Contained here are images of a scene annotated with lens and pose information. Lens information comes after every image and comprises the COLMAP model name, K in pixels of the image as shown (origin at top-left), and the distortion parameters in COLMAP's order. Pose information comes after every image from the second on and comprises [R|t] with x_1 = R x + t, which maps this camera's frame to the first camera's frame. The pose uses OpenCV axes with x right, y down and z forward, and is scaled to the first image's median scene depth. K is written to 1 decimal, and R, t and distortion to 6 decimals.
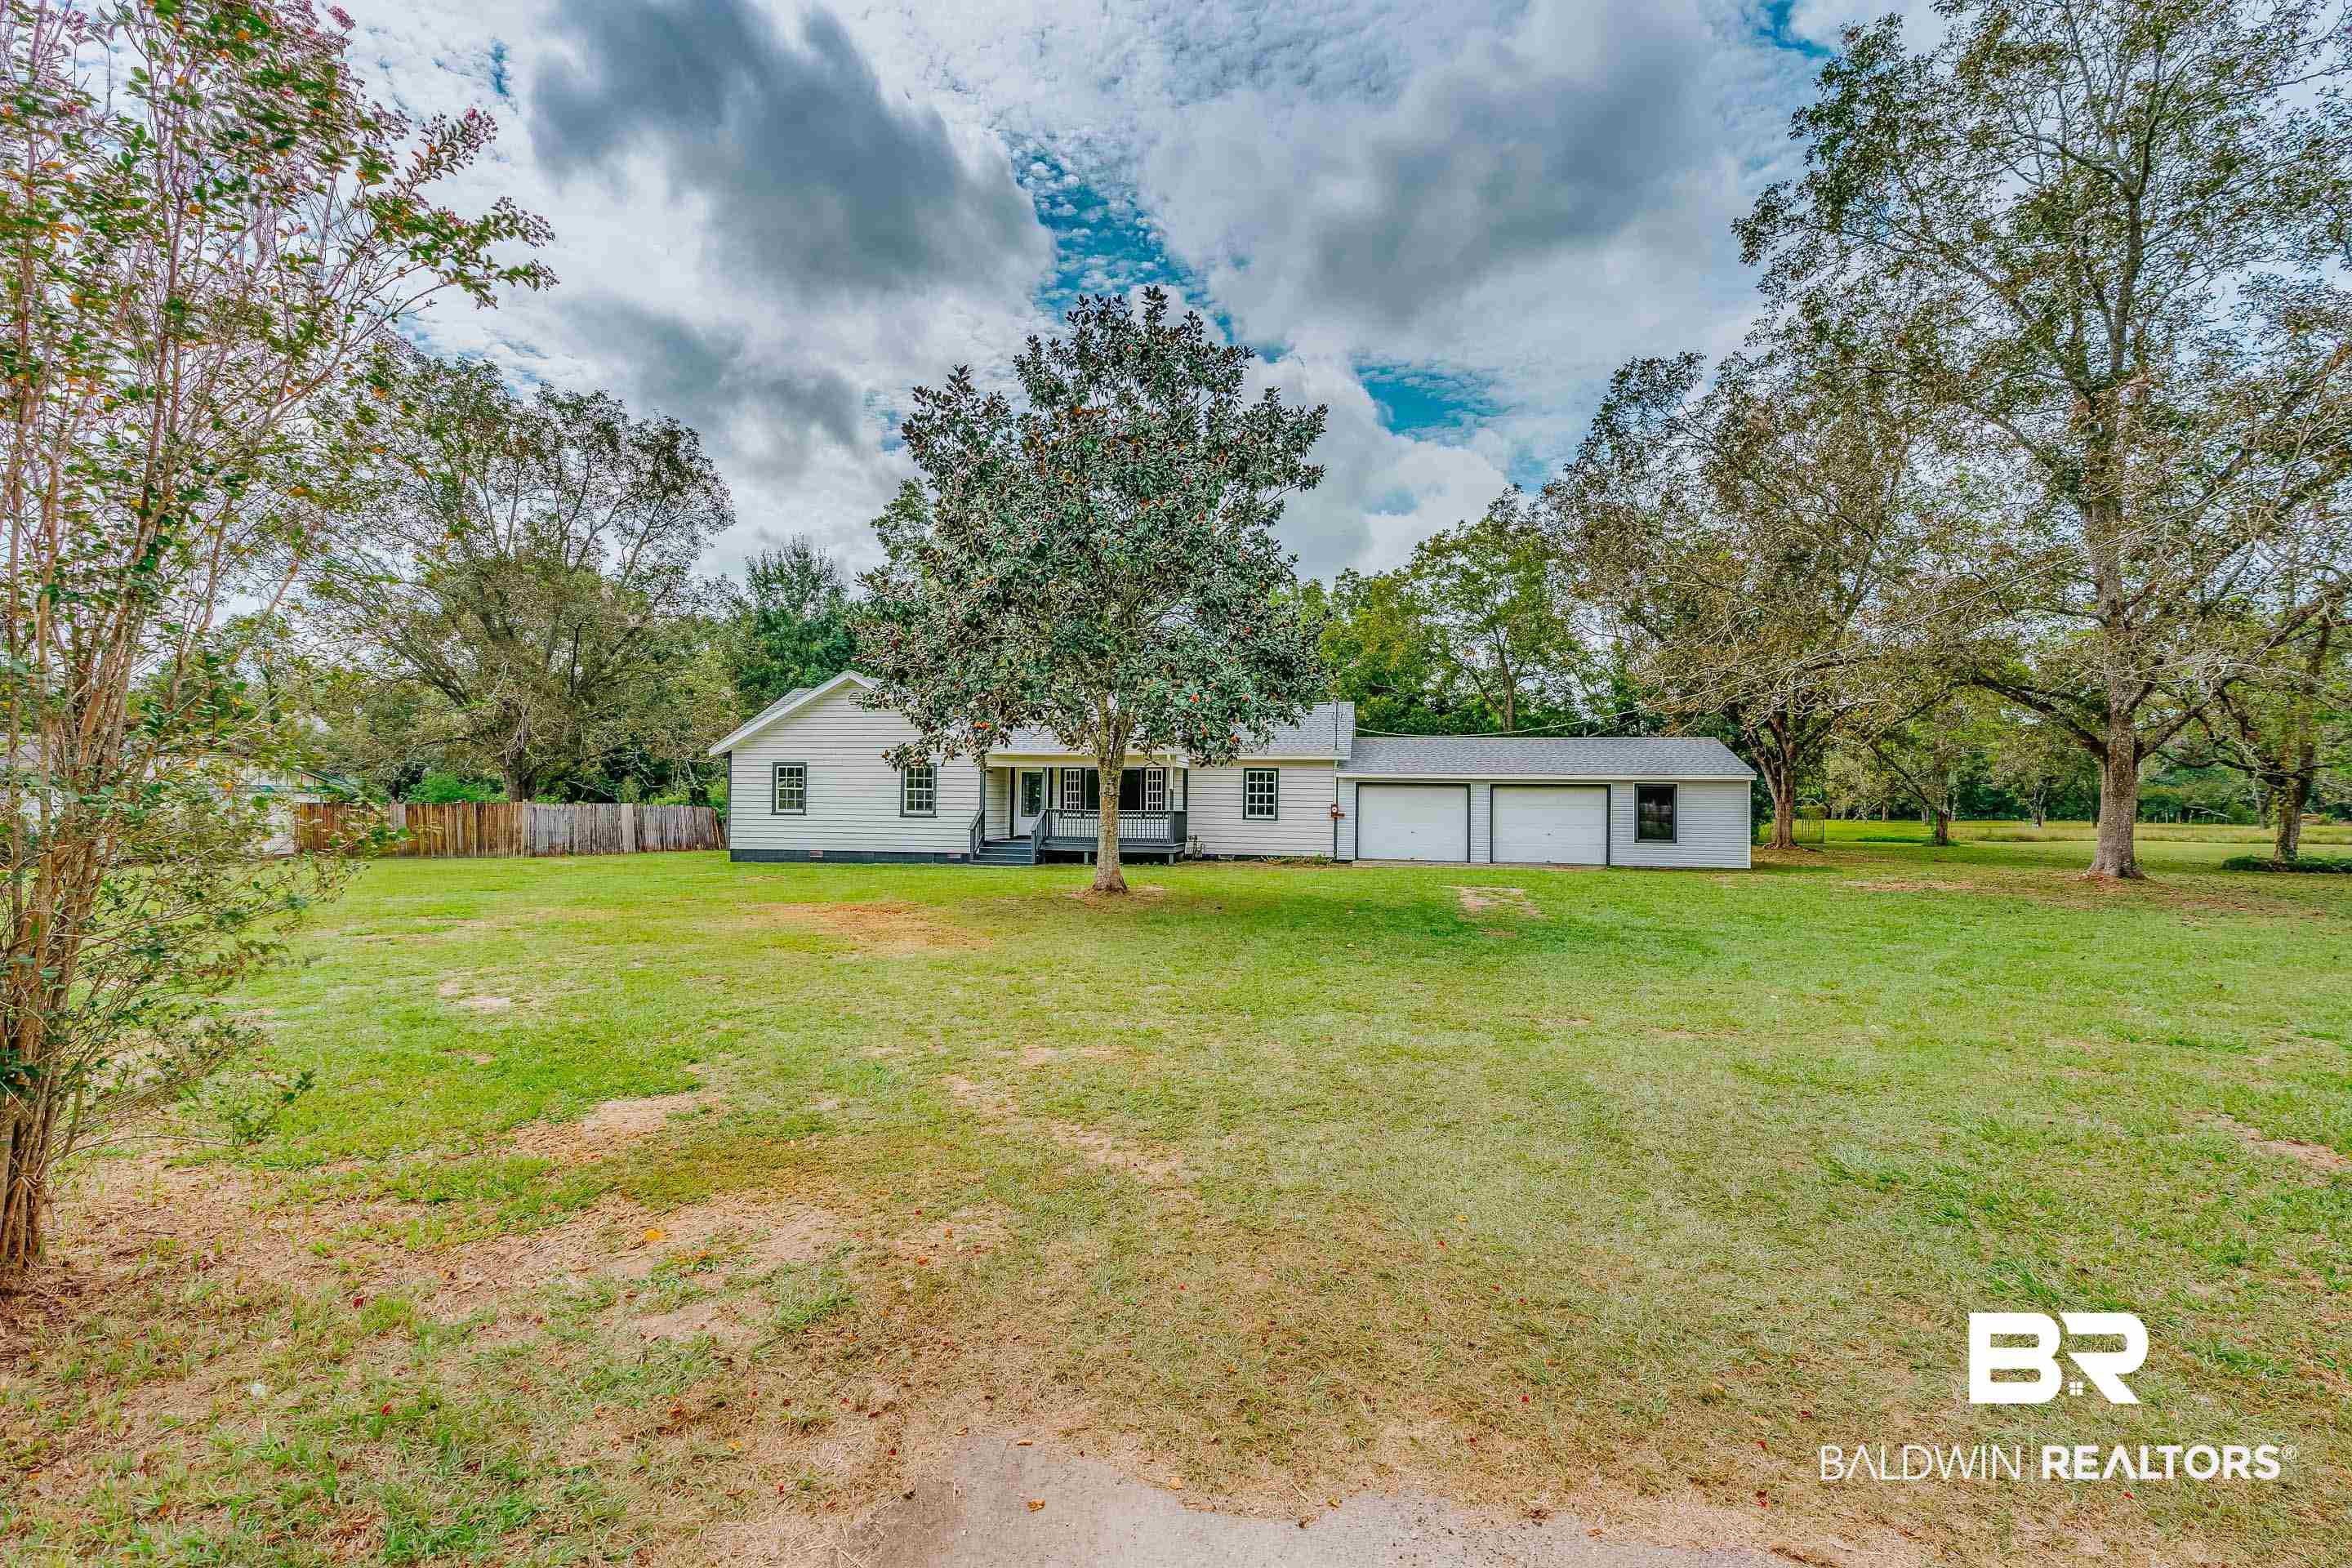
lens RADIAL K [[1055.8, 0, 1176.0], [0, 1055.8, 784.0], [0, 0, 1]] dist [-0.001005, -0.000146]
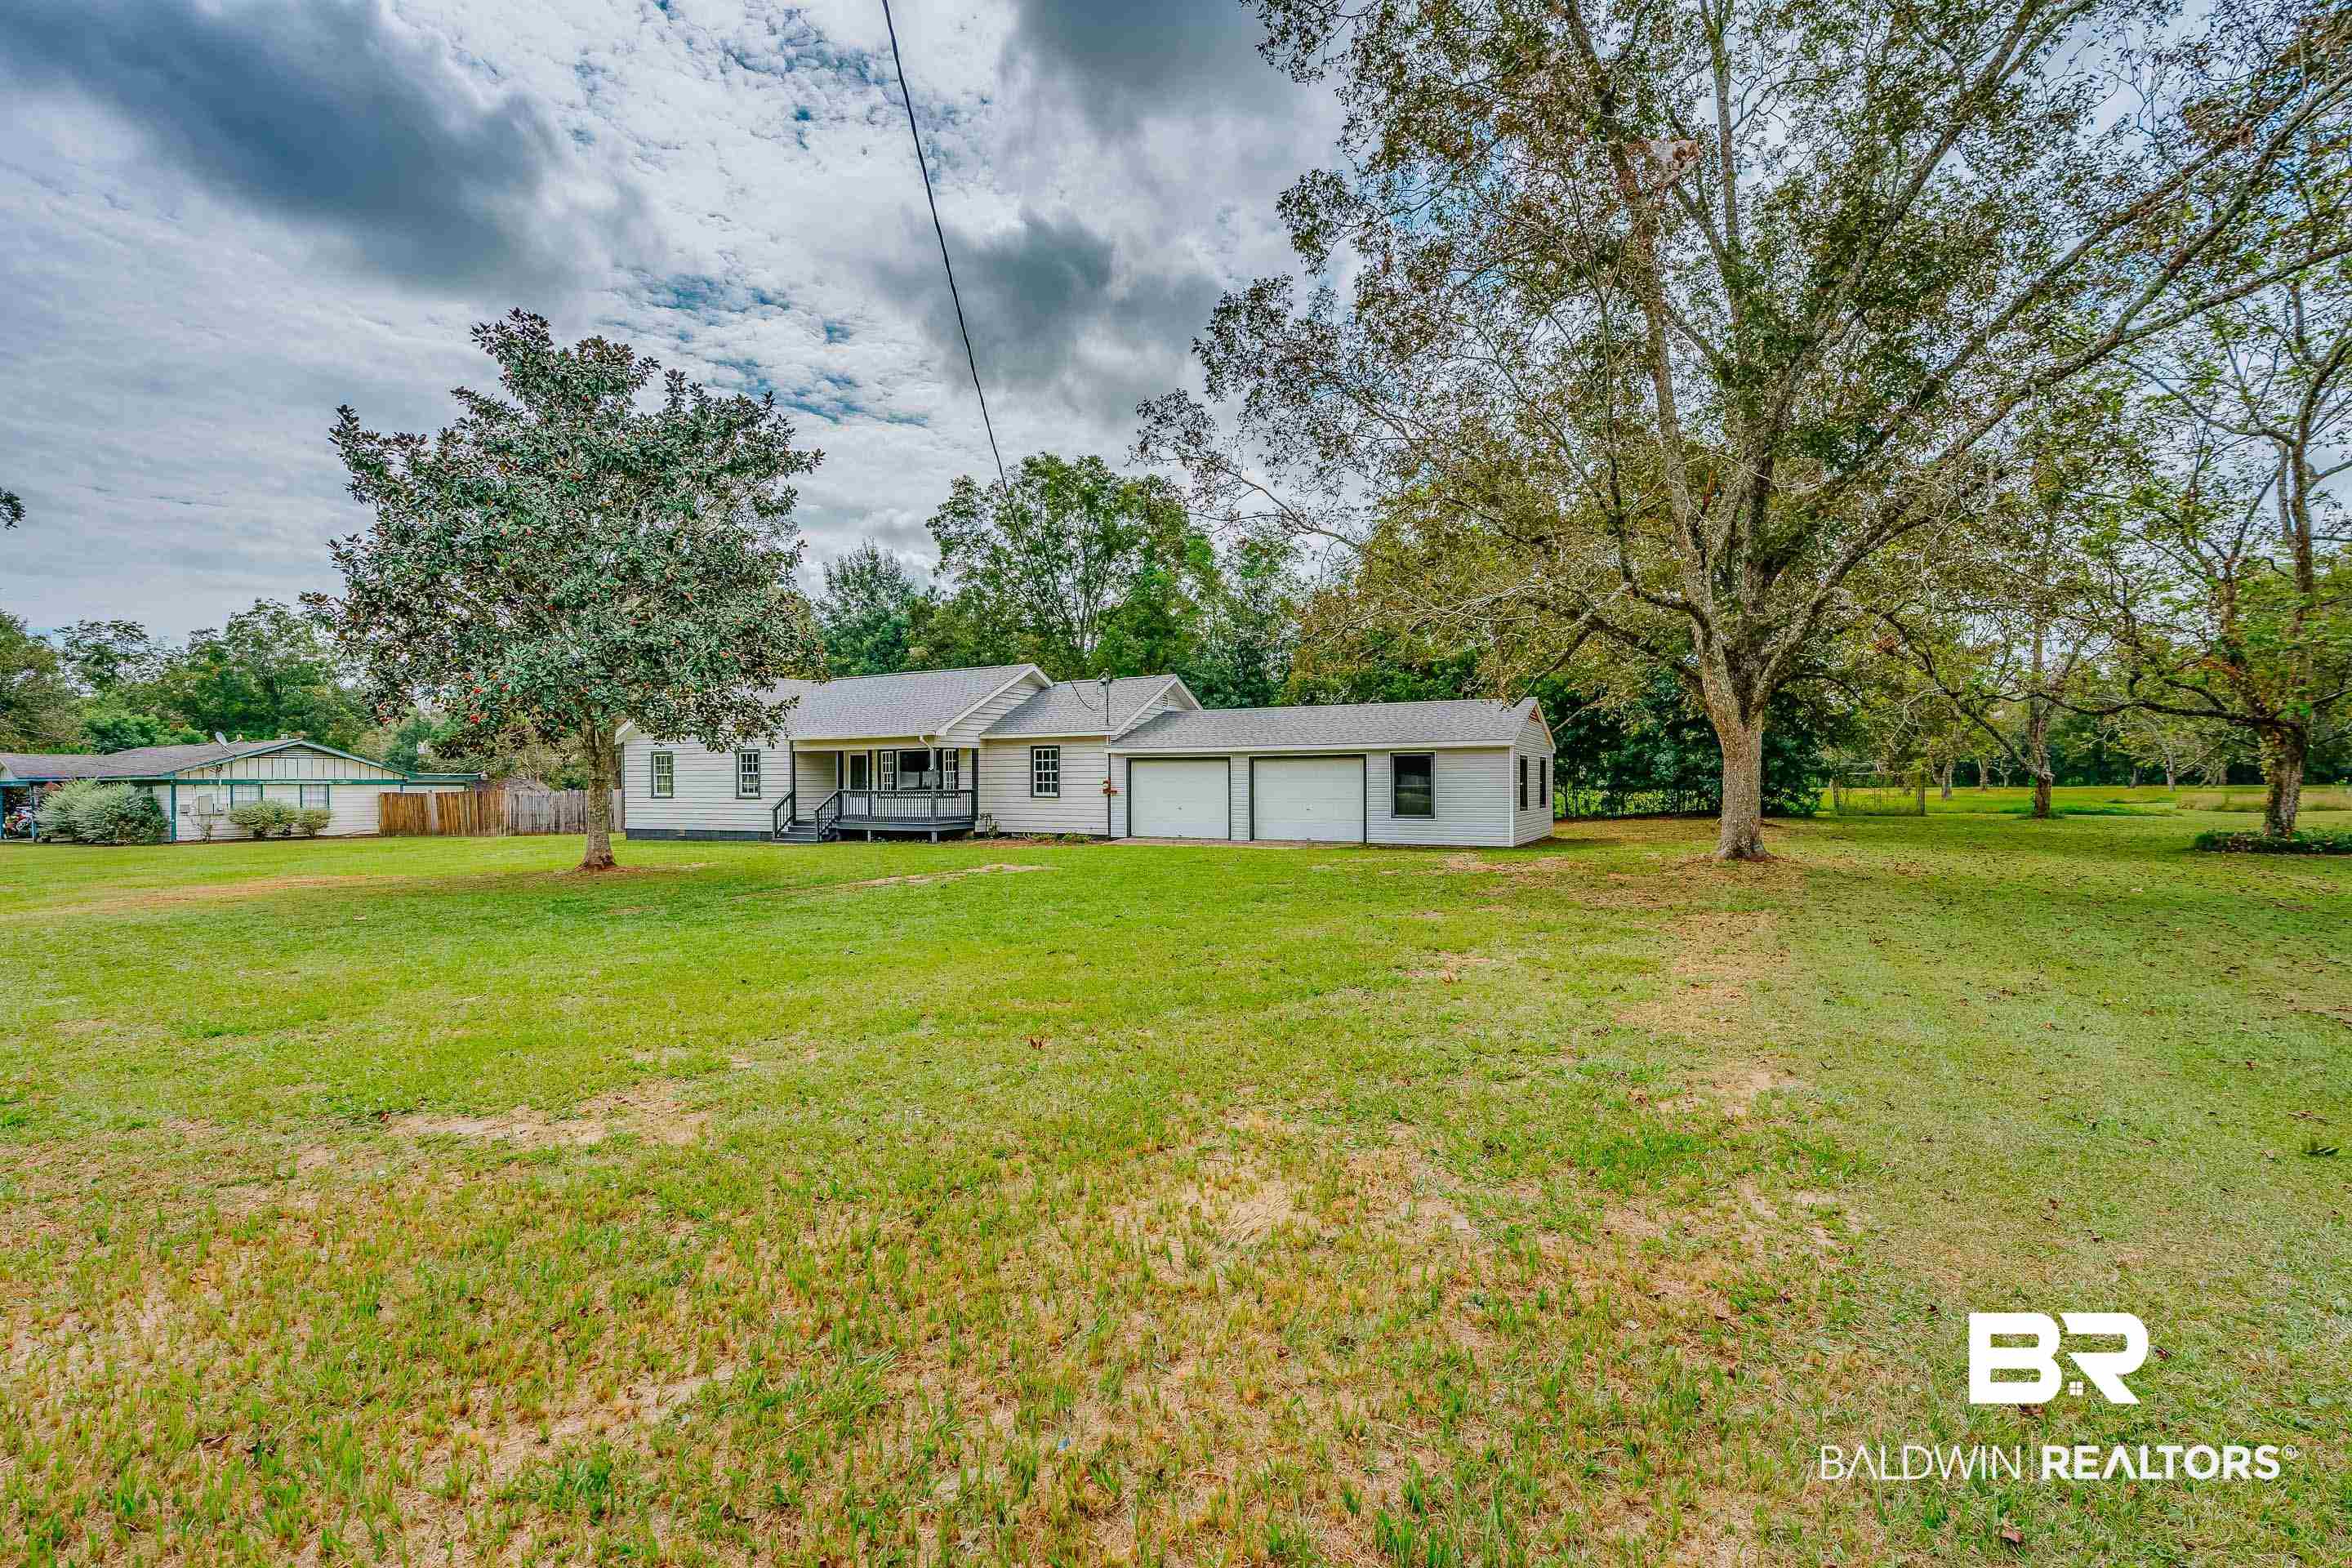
lens RADIAL K [[1053.3, 0, 1158.8], [0, 1053.3, 761.7], [0, 0, 1]] dist [-0.003565, 0.000299]
pose [[0.959746, -0.021251, -0.280063, 0.425140], [0.021615, 0.999765, -0.001788, 0.003725], [0.280035, -0.004337, 0.959980, 0.065261]]
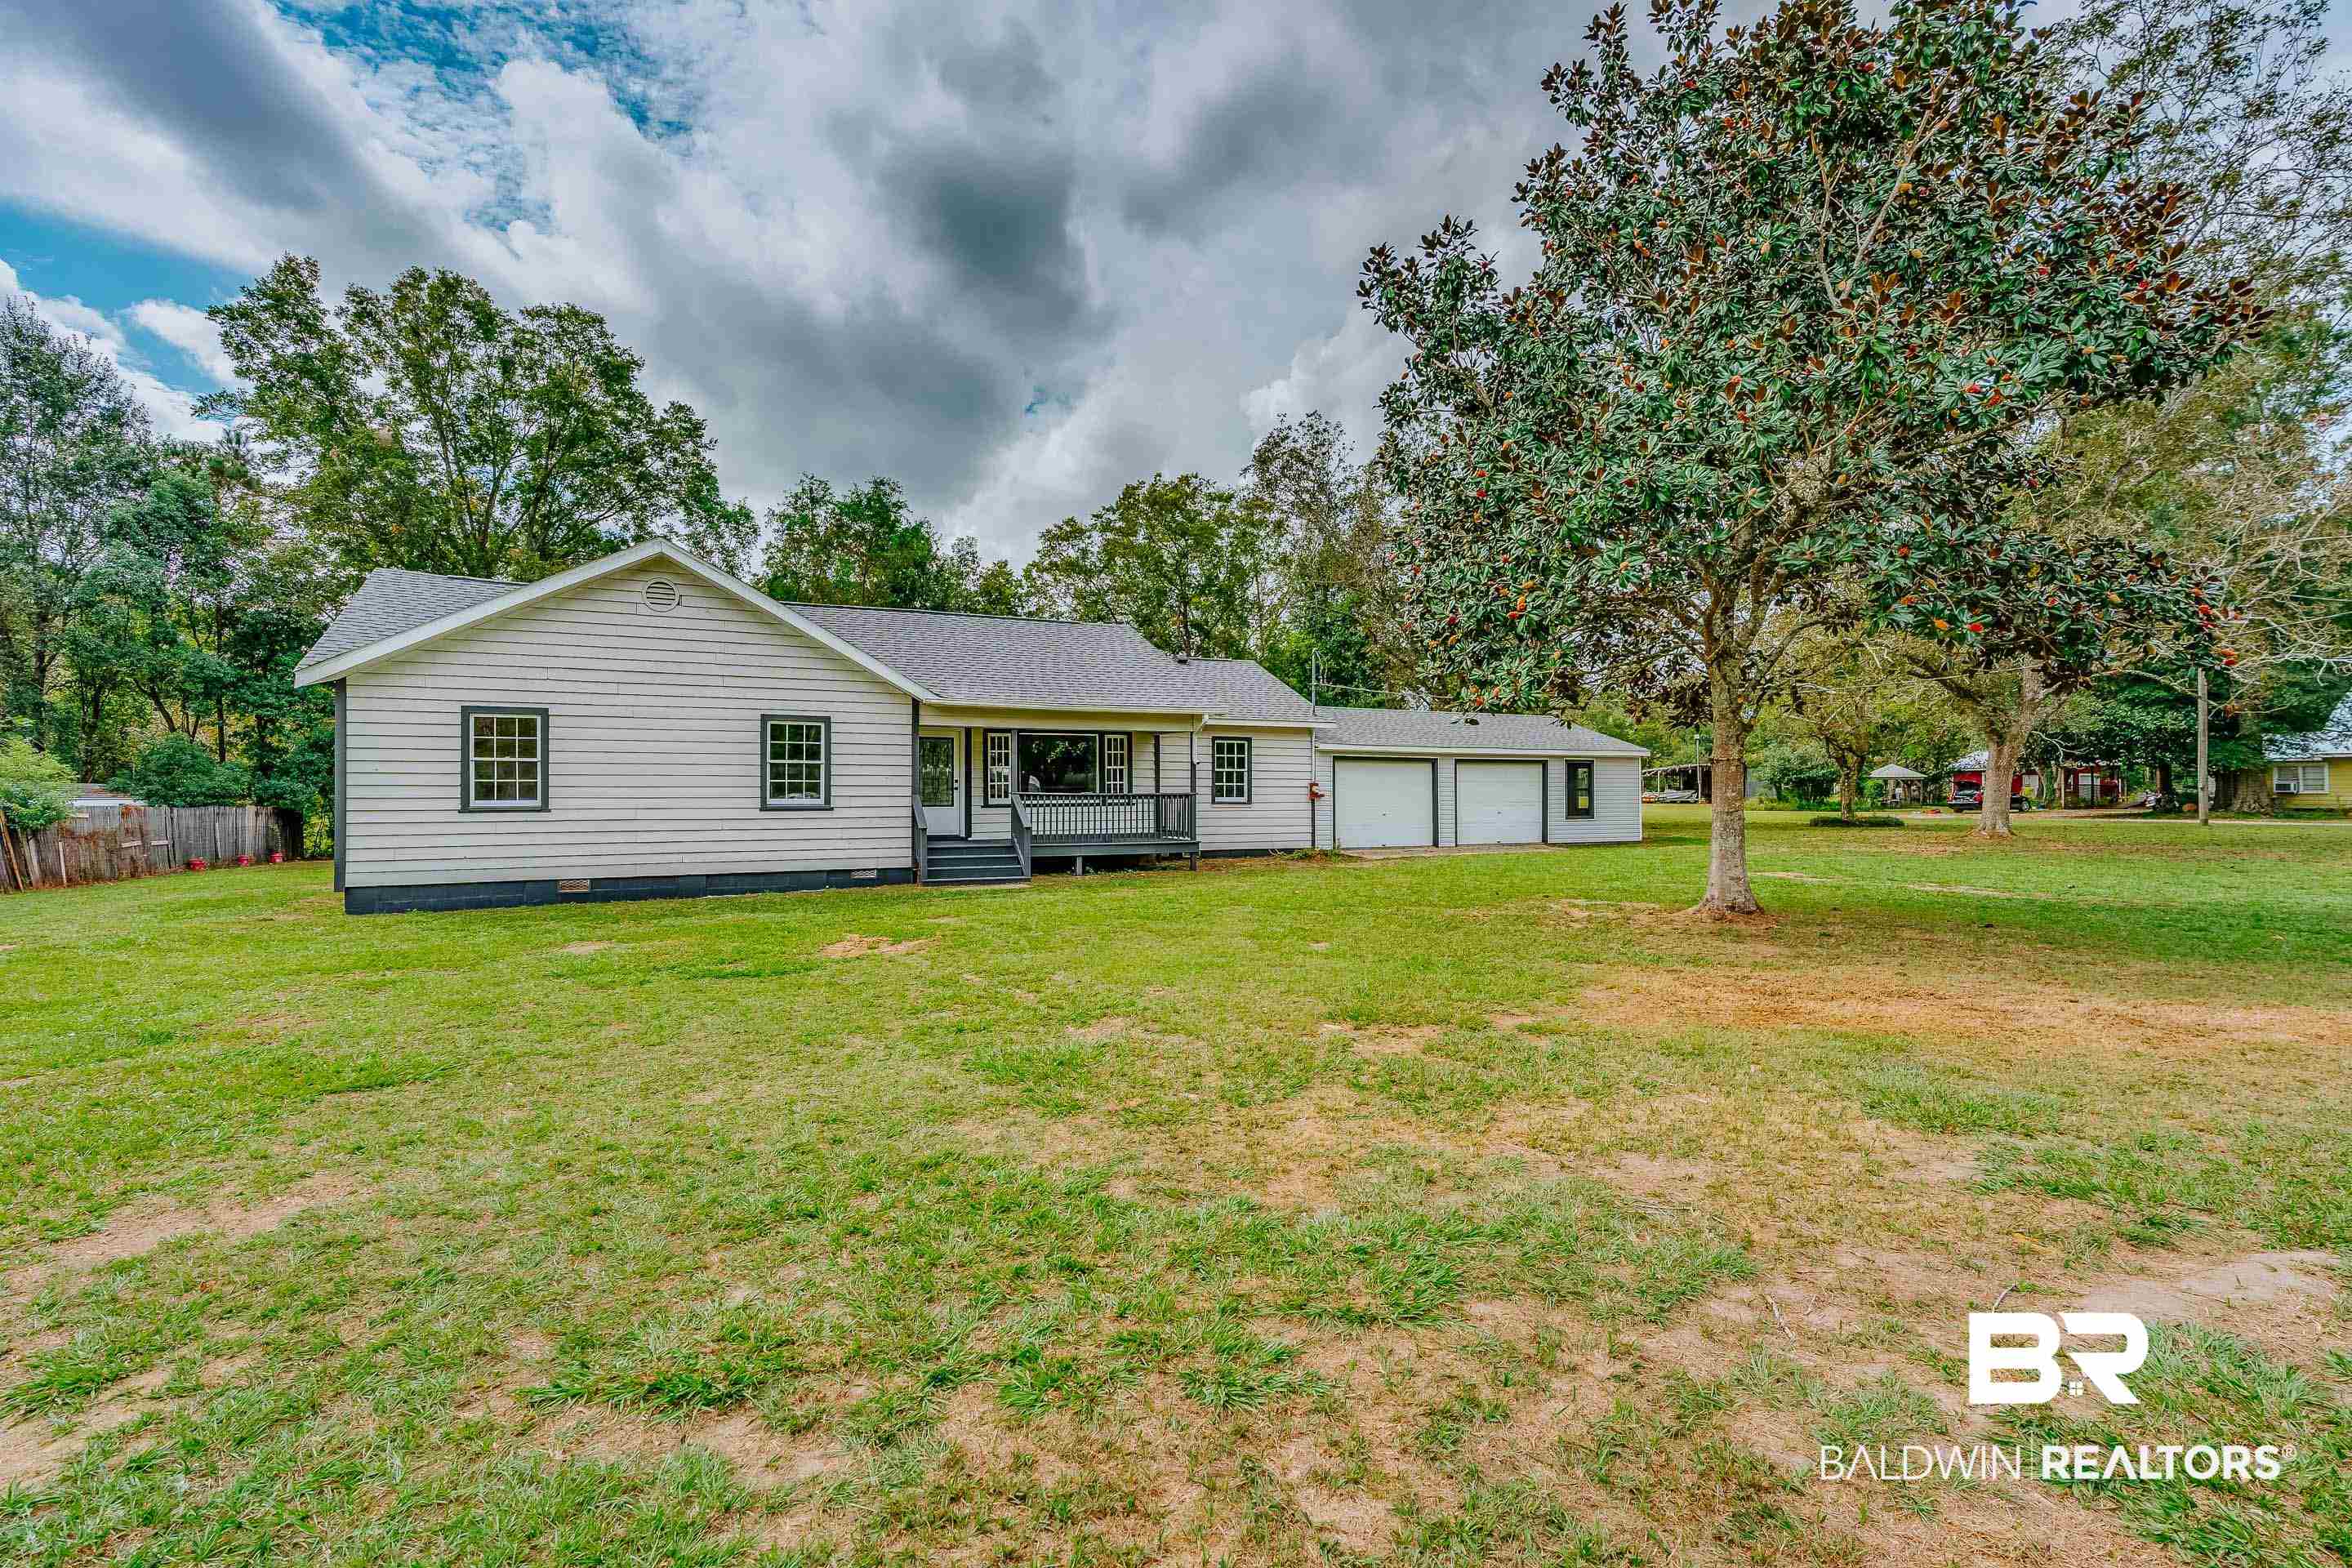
lens RADIAL K [[1049.1, 0, 1169.5], [0, 1049.1, 768.0], [0, 0, 1]] dist [-0.002371, 0.000794]
pose [[0.794583, 0.001365, 0.607154, -0.388972], [-0.001804, 0.999998, 0.000113, 0.007077], [-0.607152, -0.001185, 0.794585, 0.381109]]
